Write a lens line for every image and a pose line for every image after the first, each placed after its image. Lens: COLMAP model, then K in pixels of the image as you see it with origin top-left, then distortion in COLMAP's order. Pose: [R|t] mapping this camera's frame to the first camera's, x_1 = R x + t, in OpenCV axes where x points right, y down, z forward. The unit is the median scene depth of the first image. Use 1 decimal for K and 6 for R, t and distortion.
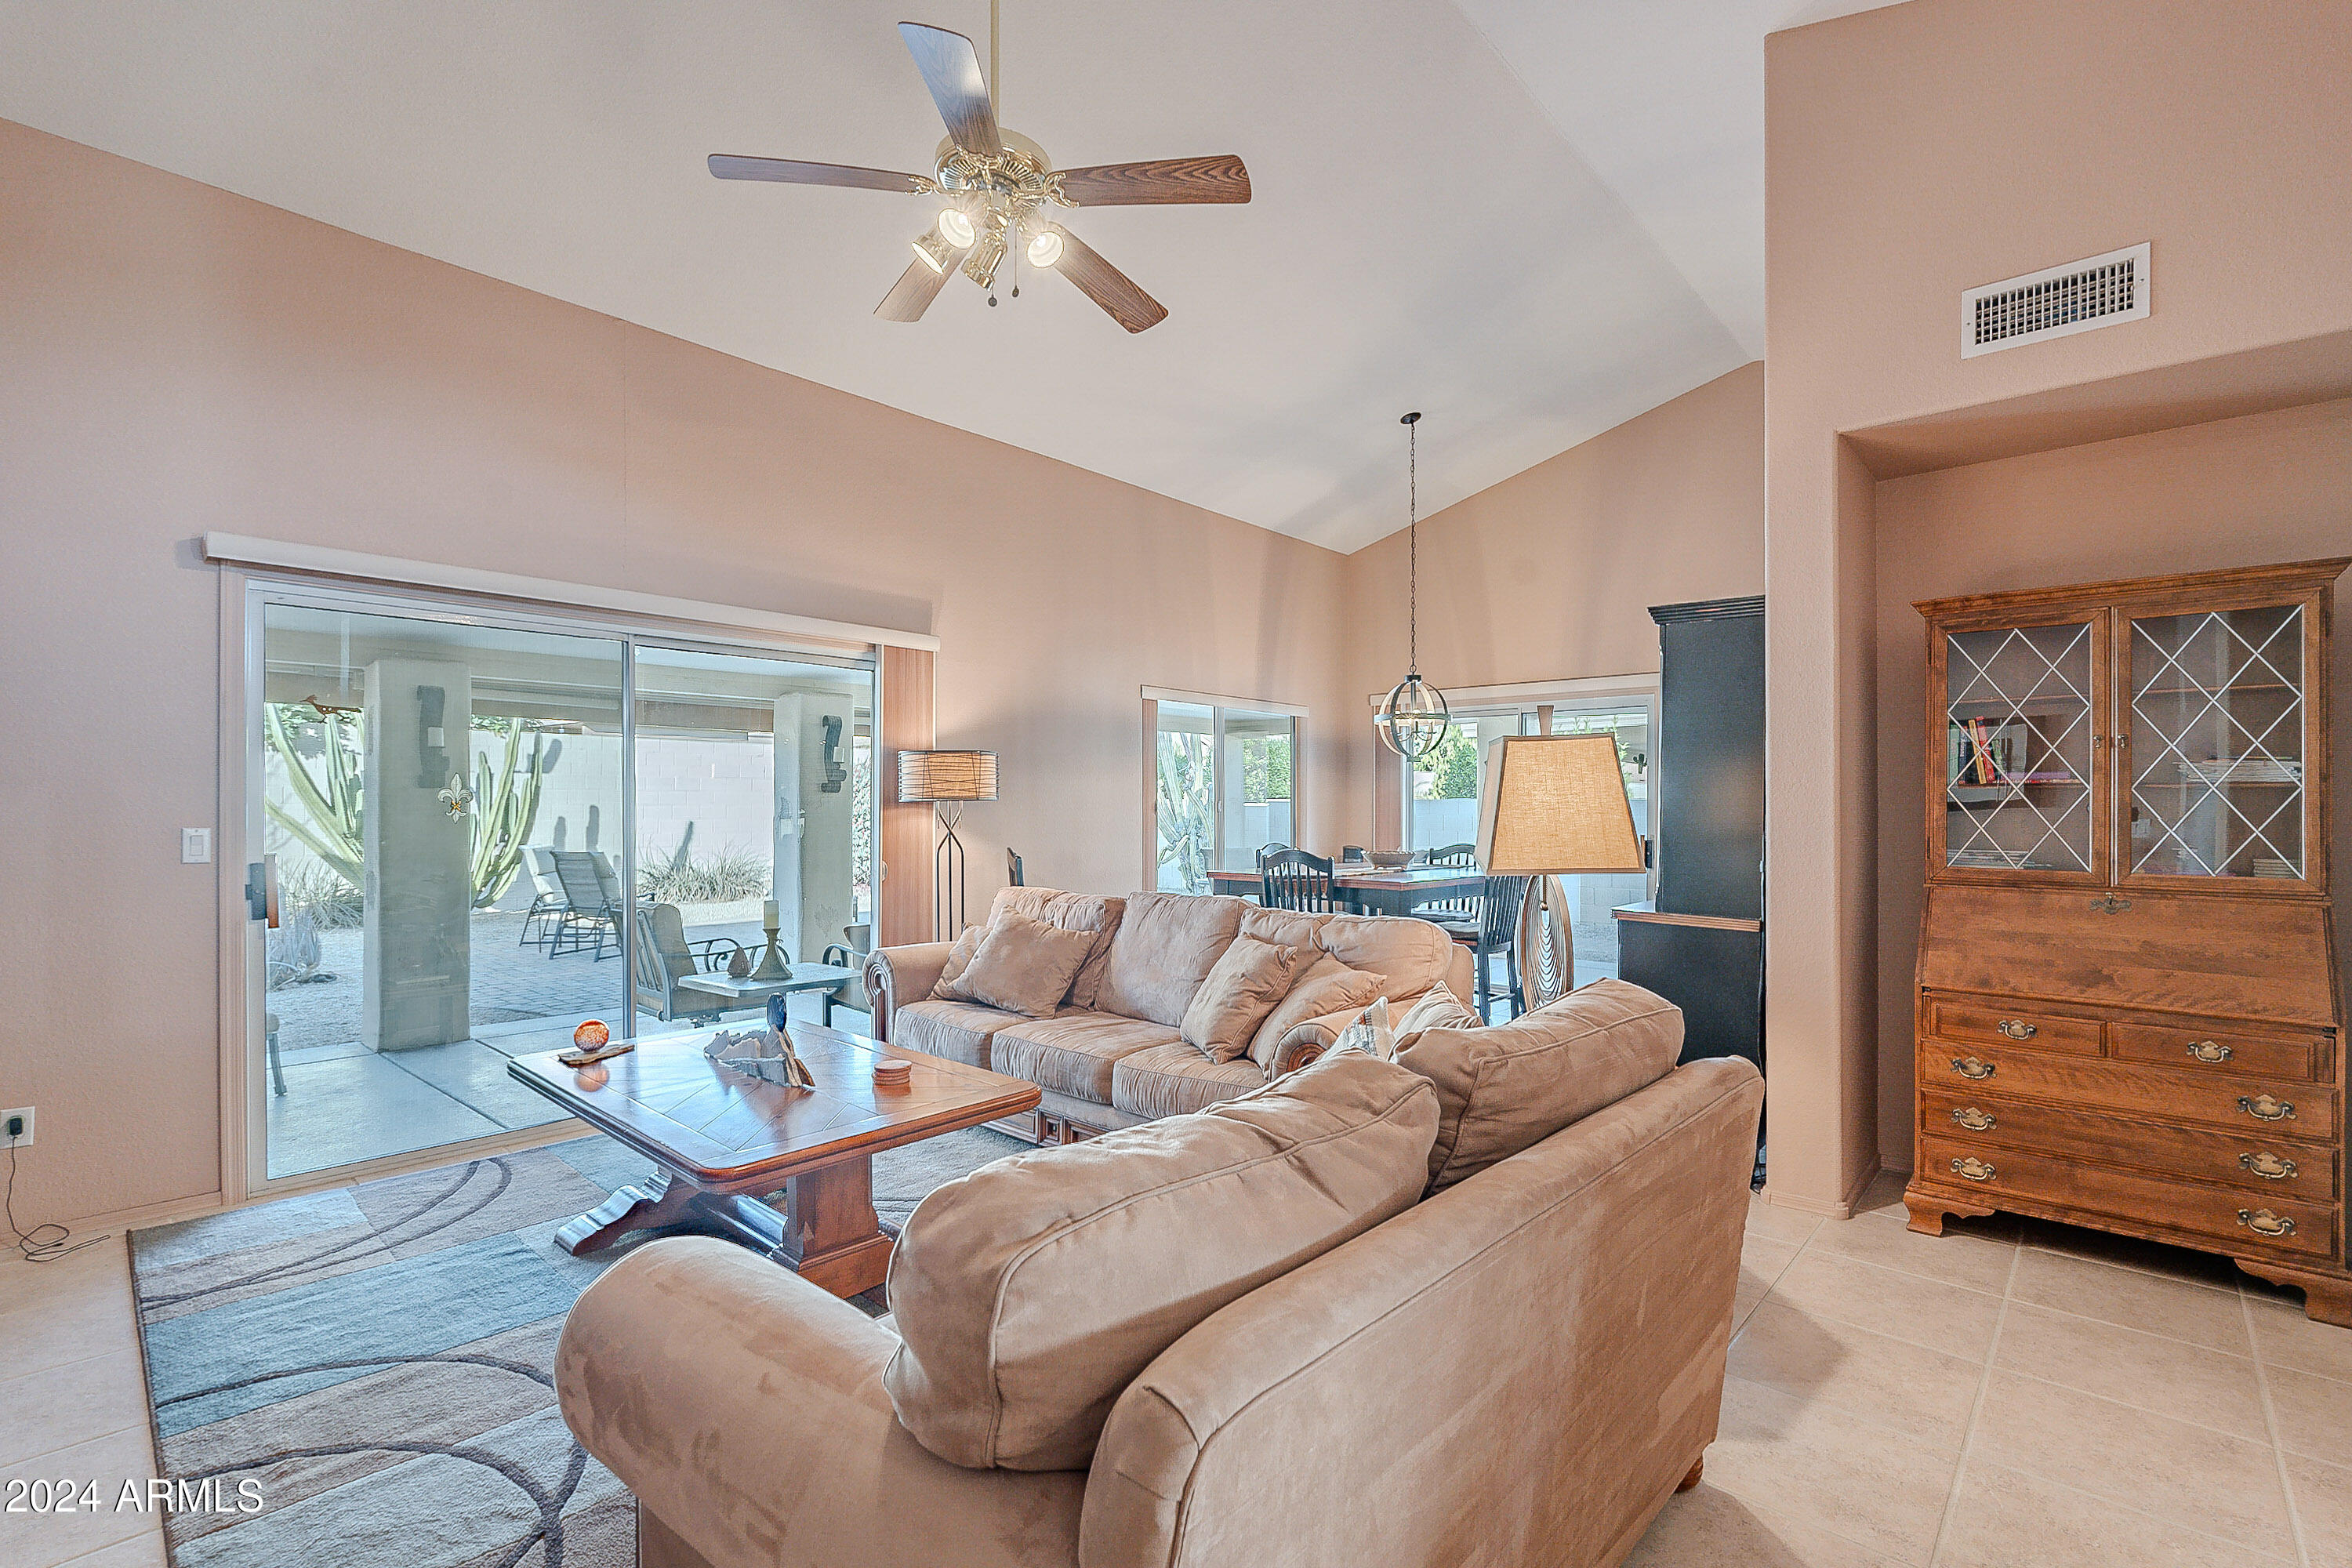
lens RADIAL K [[1046.8, 0, 1167.1], [0, 1046.8, 799.0], [0, 0, 1]] dist [0.000524, 0.000424]
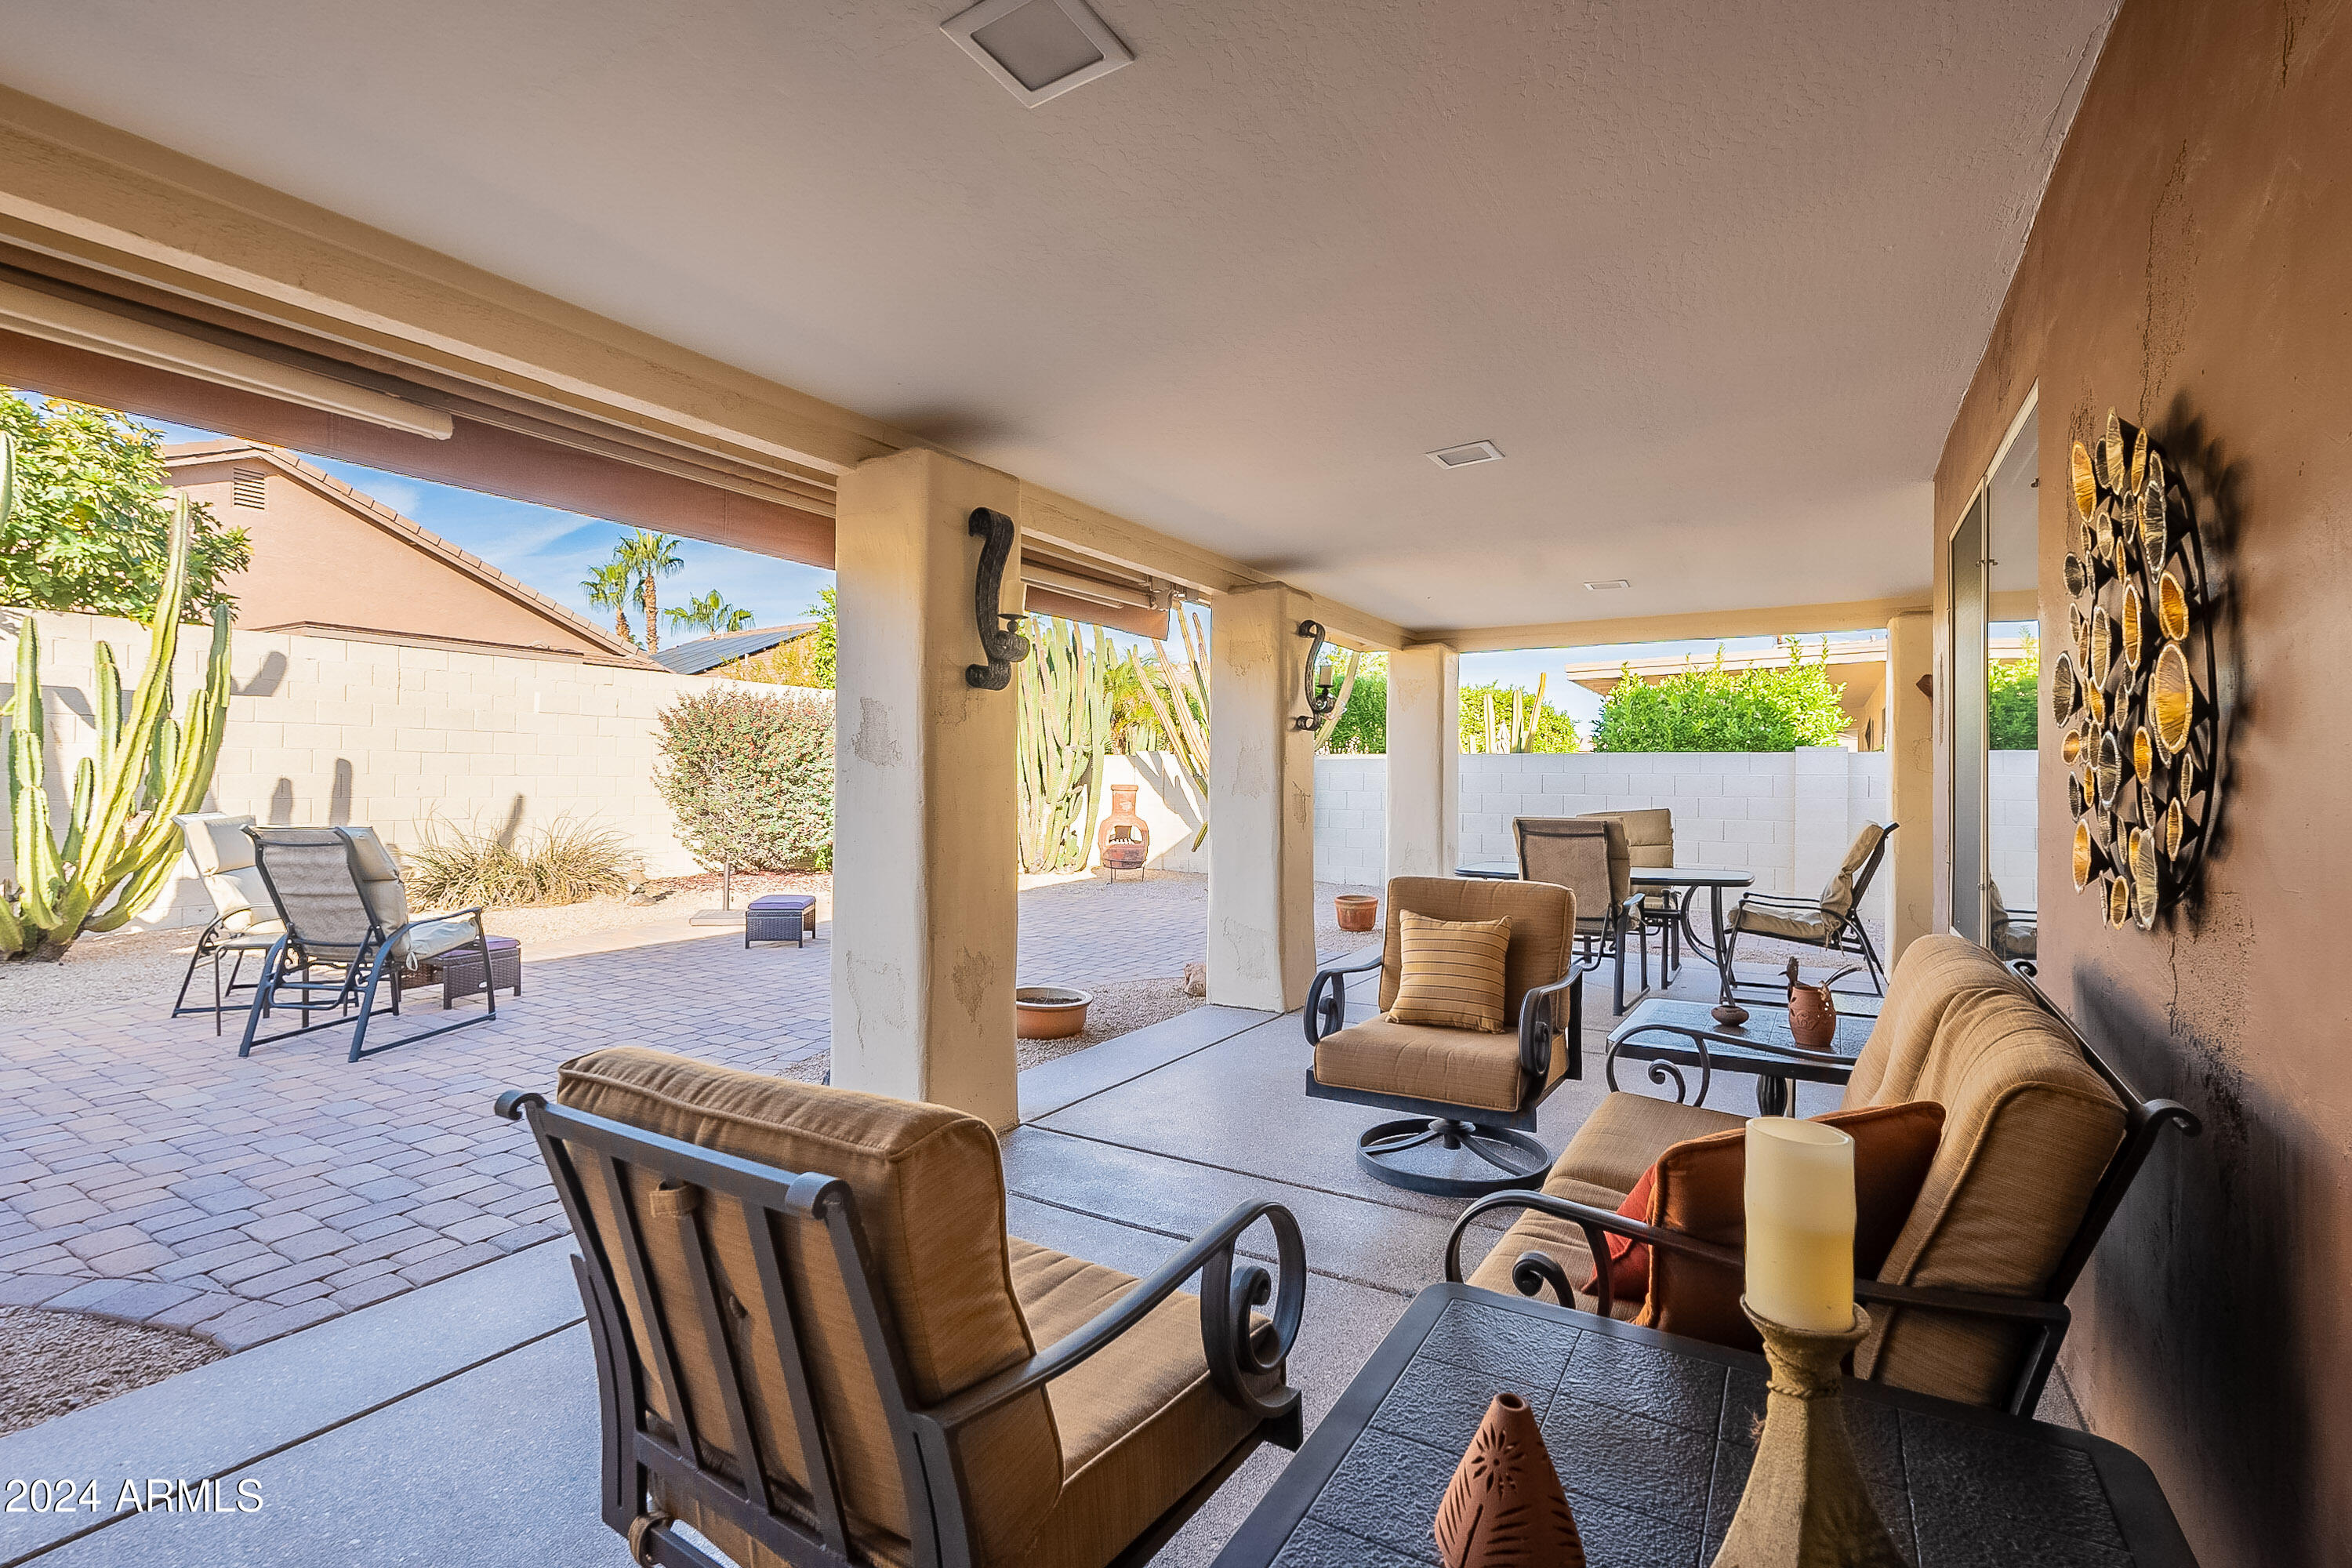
lens RADIAL K [[1046.8, 0, 1184.9], [0, 1046.8, 785.5], [0, 0, 1]] dist [0.000524, 0.000424]
pose [[0.983133, 0.011475, 0.182531, -0.239885], [-0.012737, 0.999902, 0.005742, 0.022091], [-0.182447, -0.007971, 0.983183, 0.426164]]
